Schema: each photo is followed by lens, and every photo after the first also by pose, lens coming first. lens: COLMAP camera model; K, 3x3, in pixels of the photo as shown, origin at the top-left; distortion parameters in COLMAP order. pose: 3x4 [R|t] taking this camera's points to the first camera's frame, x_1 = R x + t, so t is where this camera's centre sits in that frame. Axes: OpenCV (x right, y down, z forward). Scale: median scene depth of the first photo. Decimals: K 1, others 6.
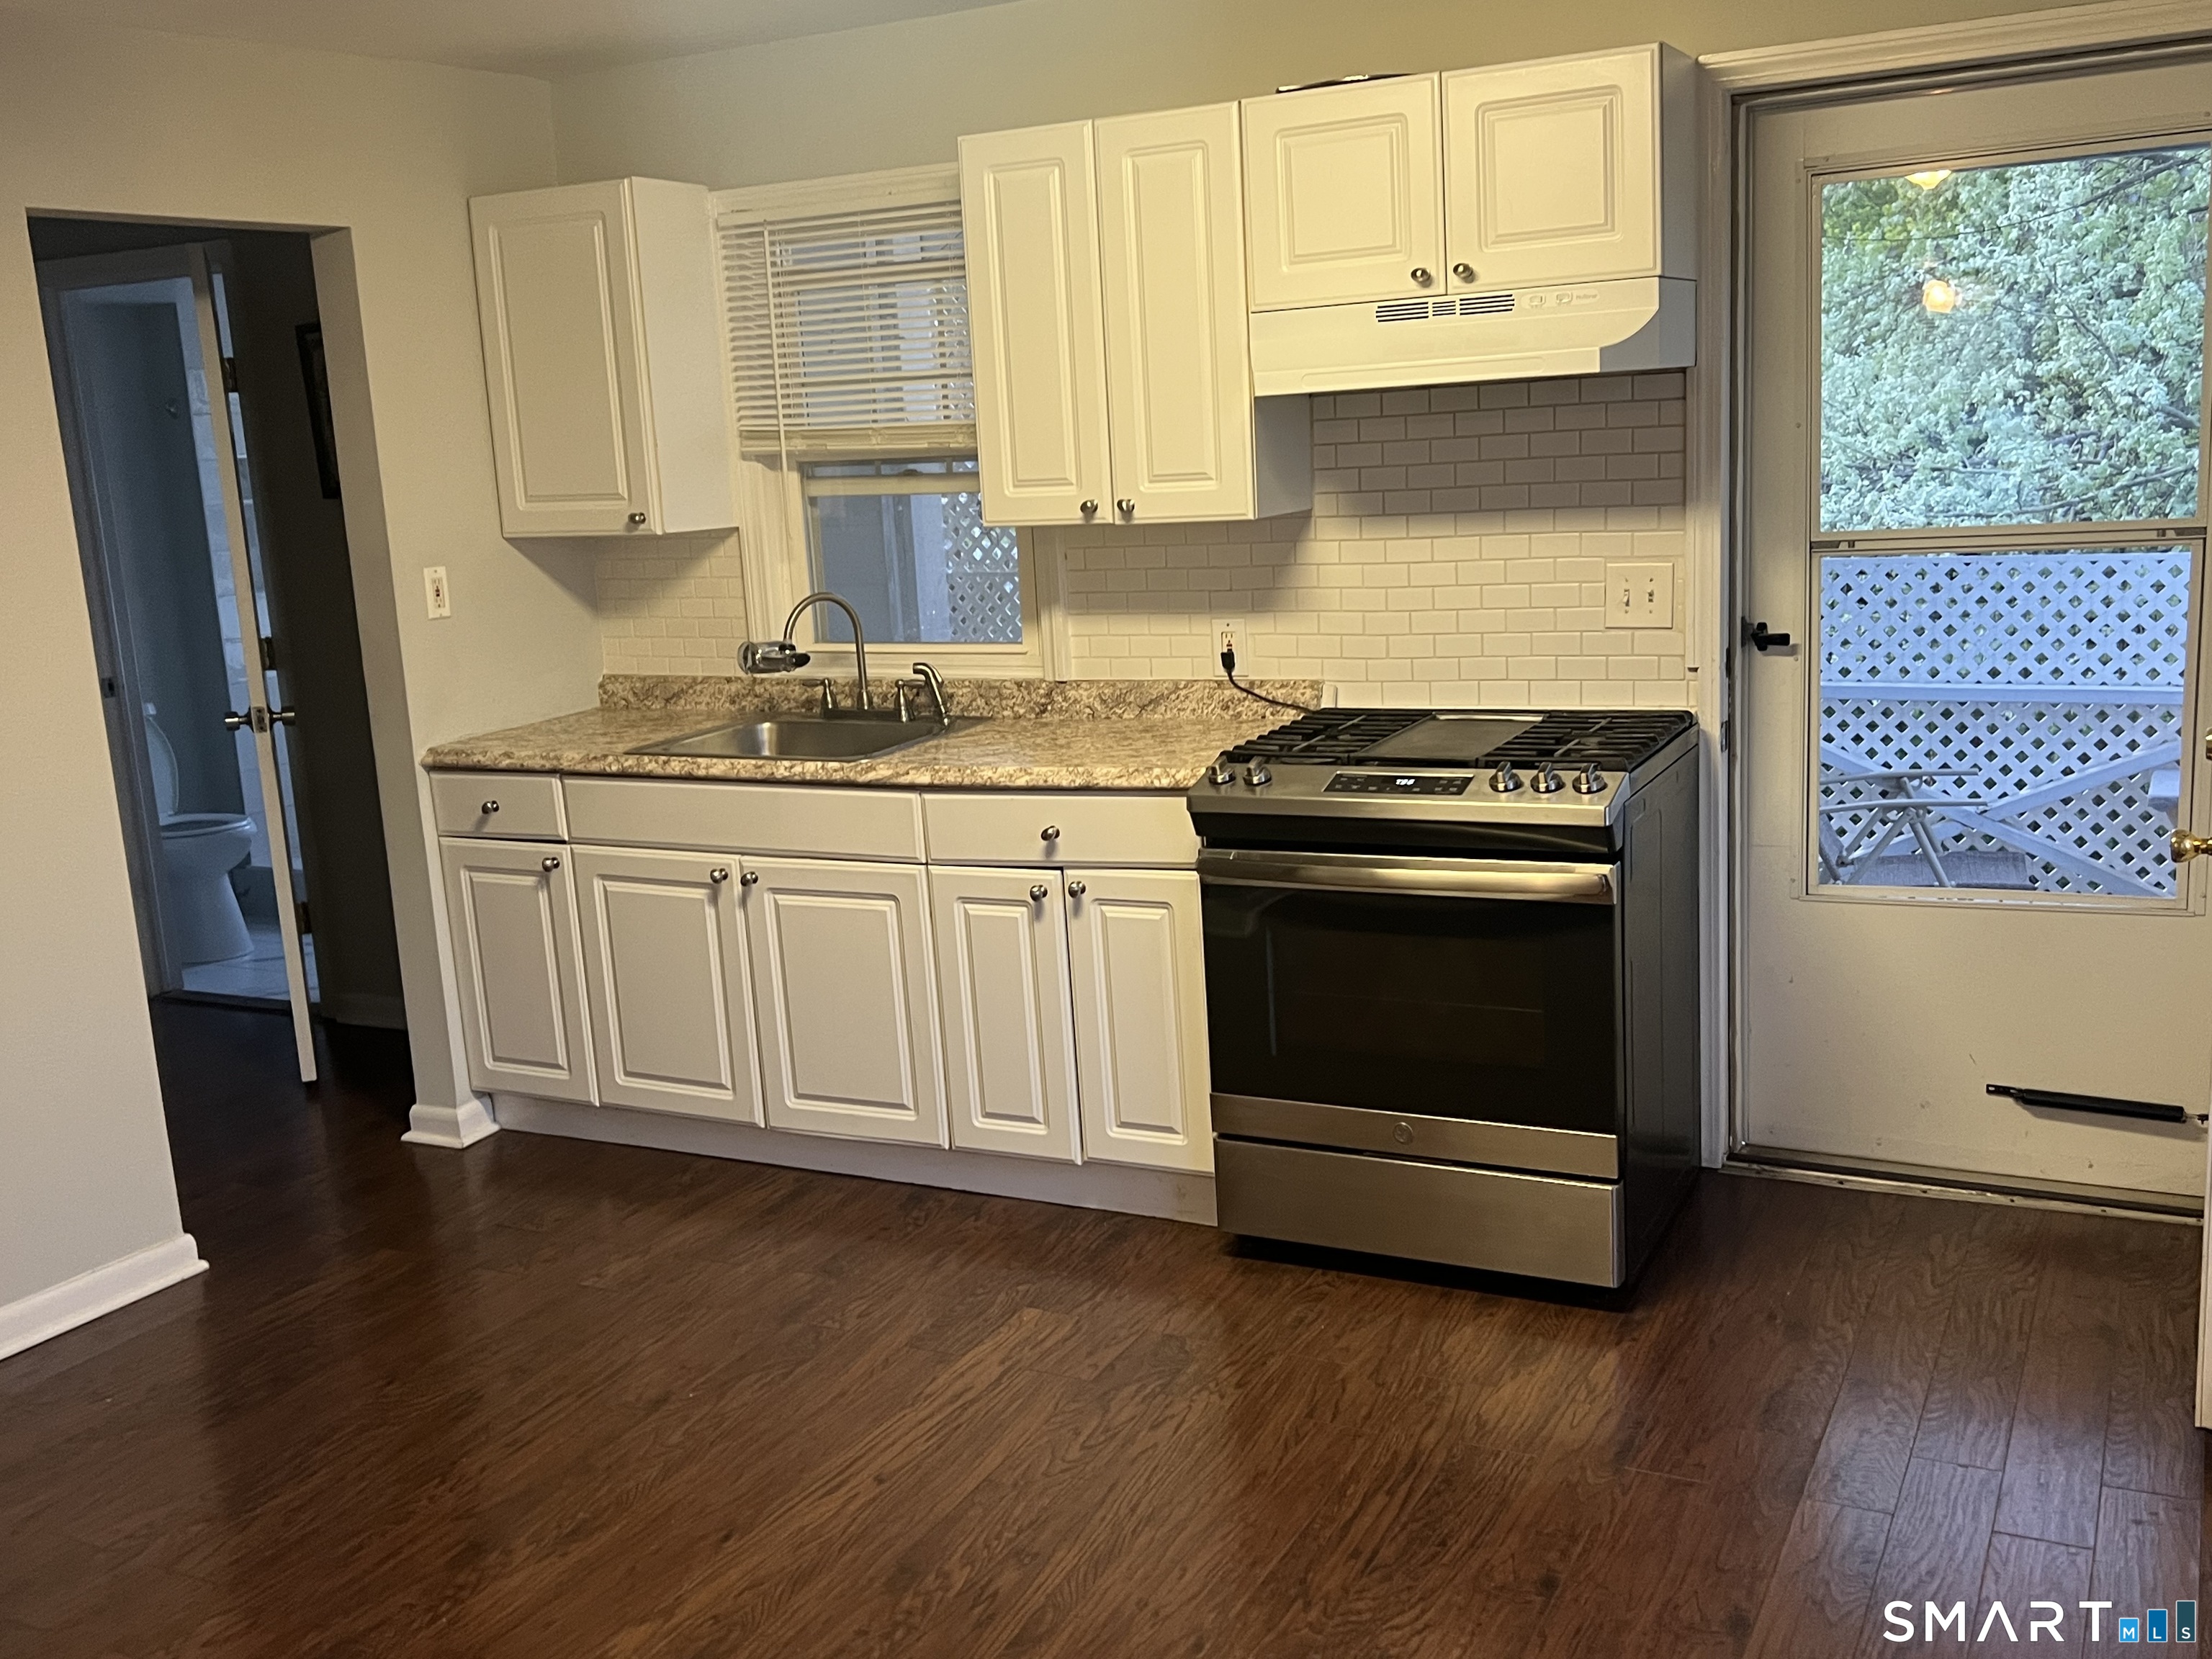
lens RADIAL K [[2079.1, 0, 1109.6], [0, 2079.1, 865.3], [0, 0, 1]] dist [0.144367, -0.321406]
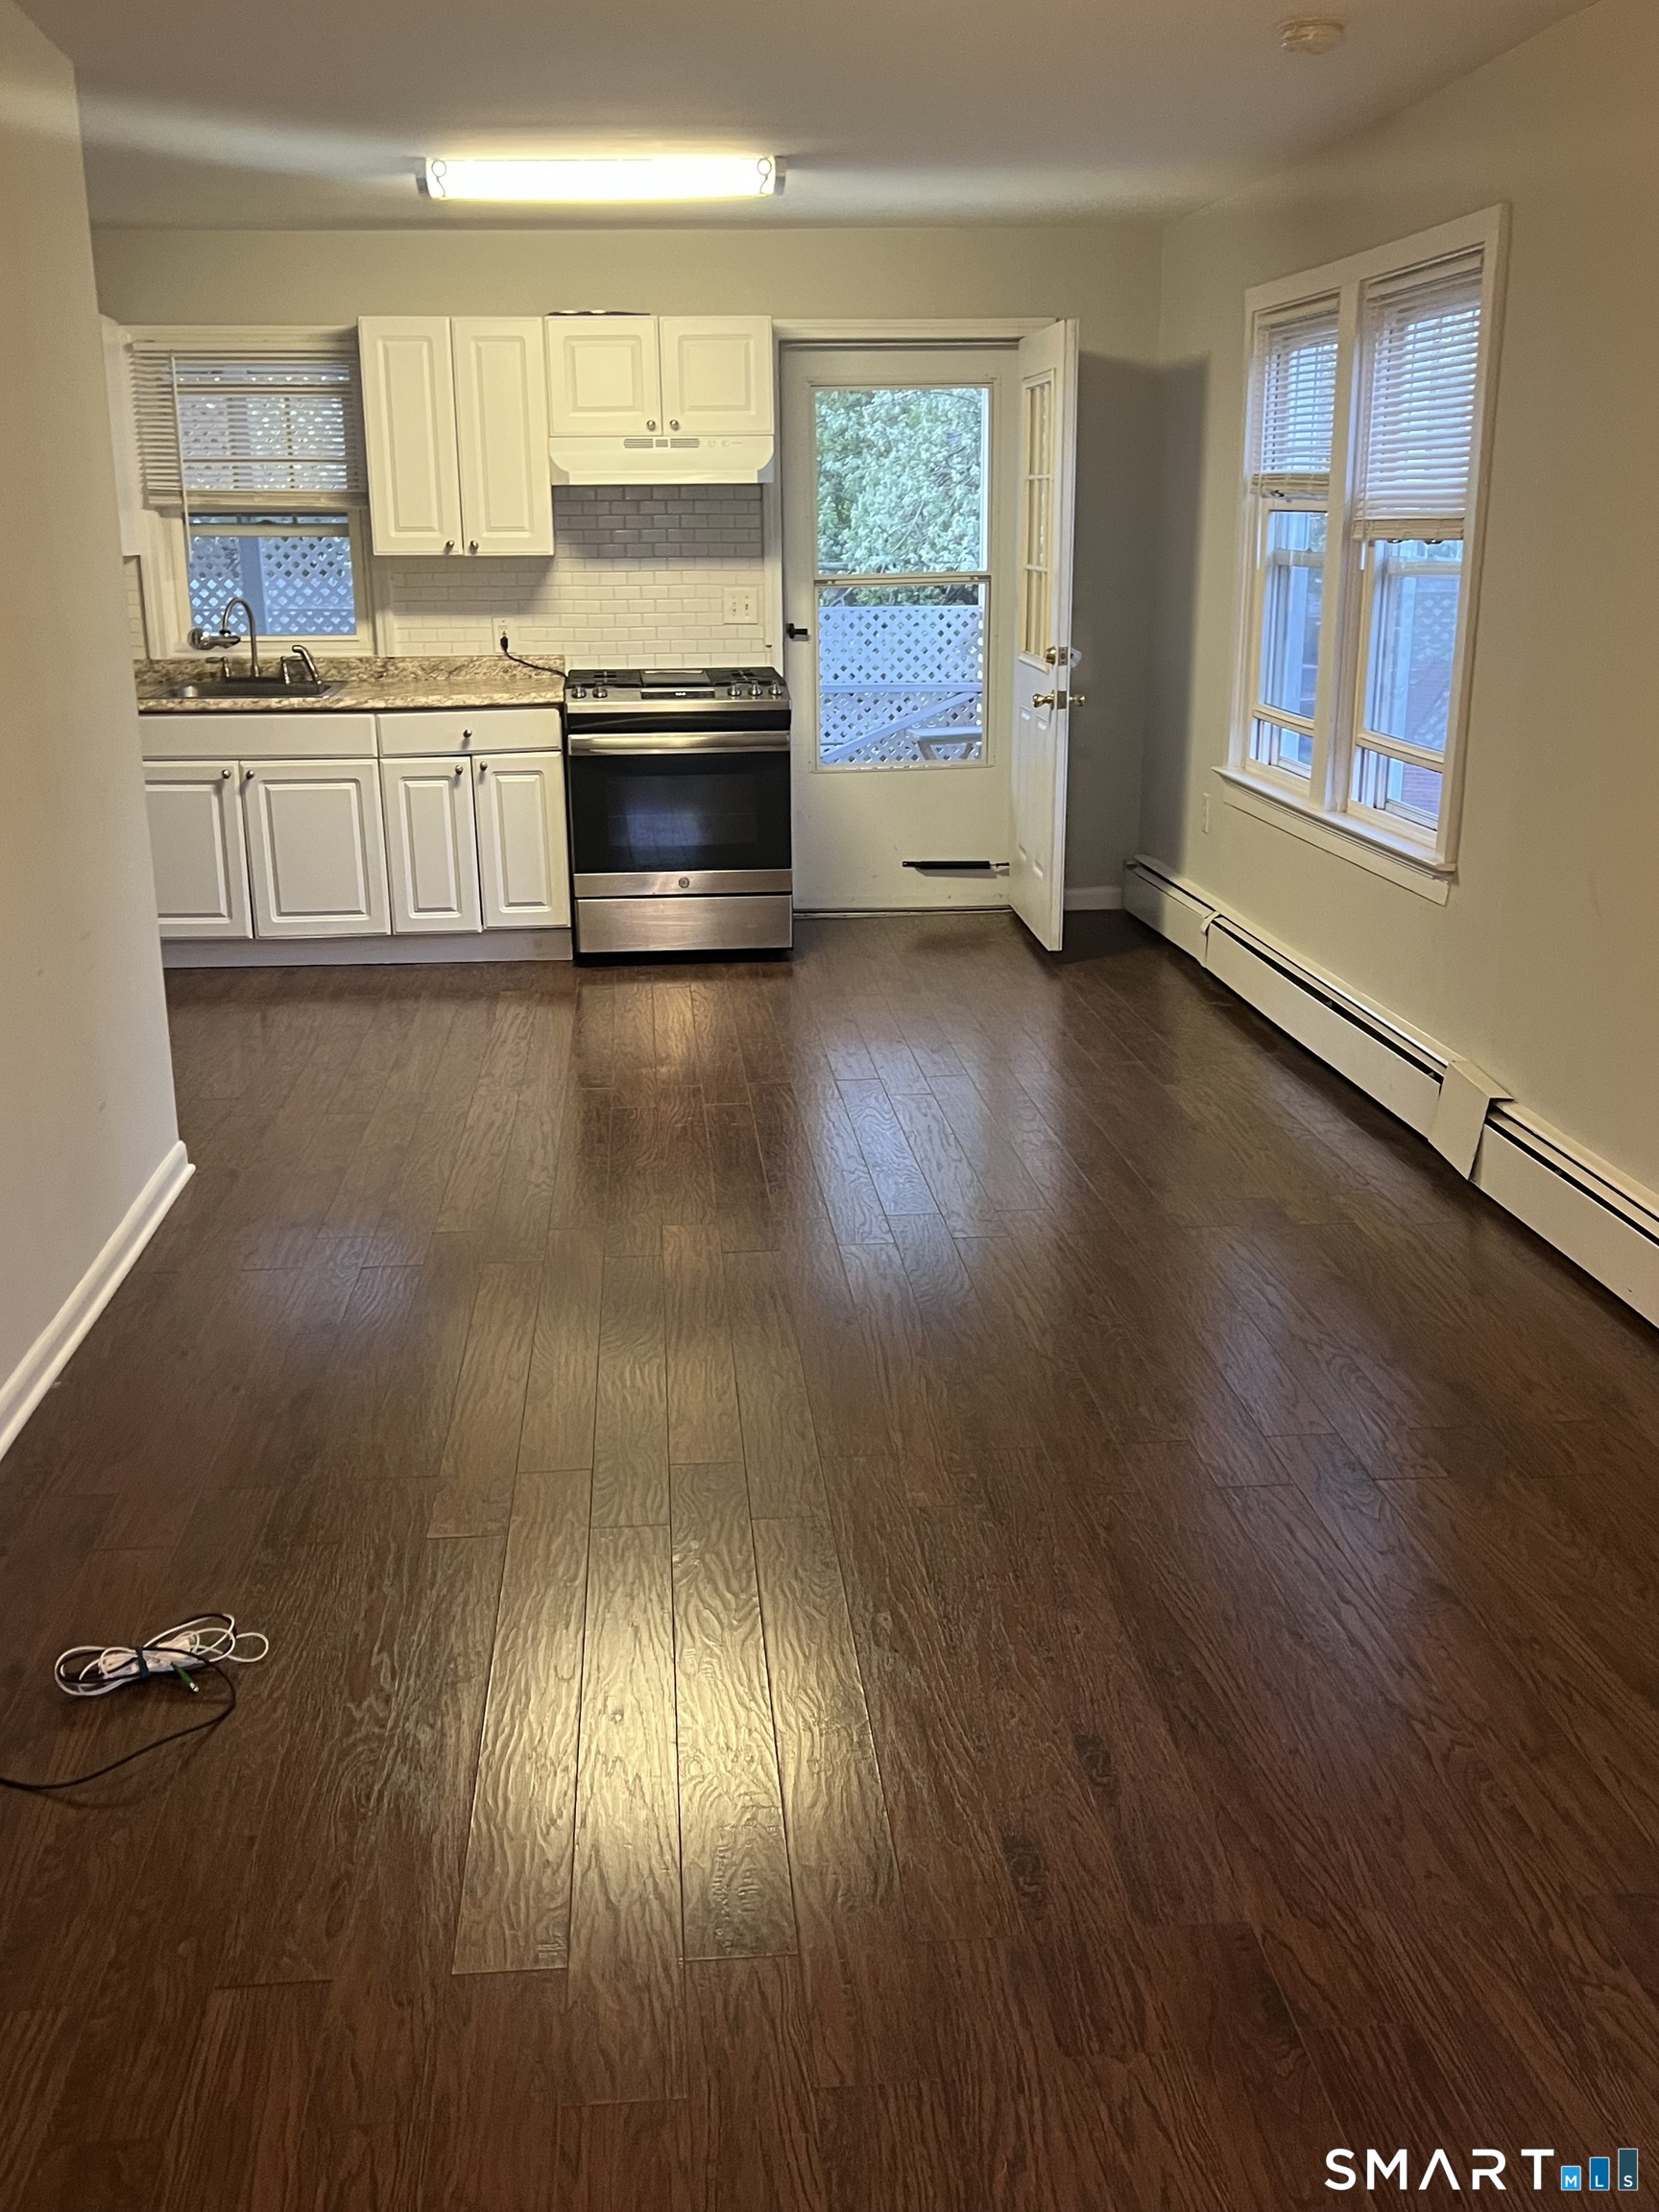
lens RADIAL K [[2079.1, 0, 829.5], [0, 2079.1, 1106.0], [0, 0, 1]] dist [0.144367, -0.321406]
pose [[0.841278, -0.104775, 0.530352, -0.691804], [0.077288, 0.994272, 0.073828, 0.177137], [-0.535050, -0.021120, 0.844557, -0.612831]]
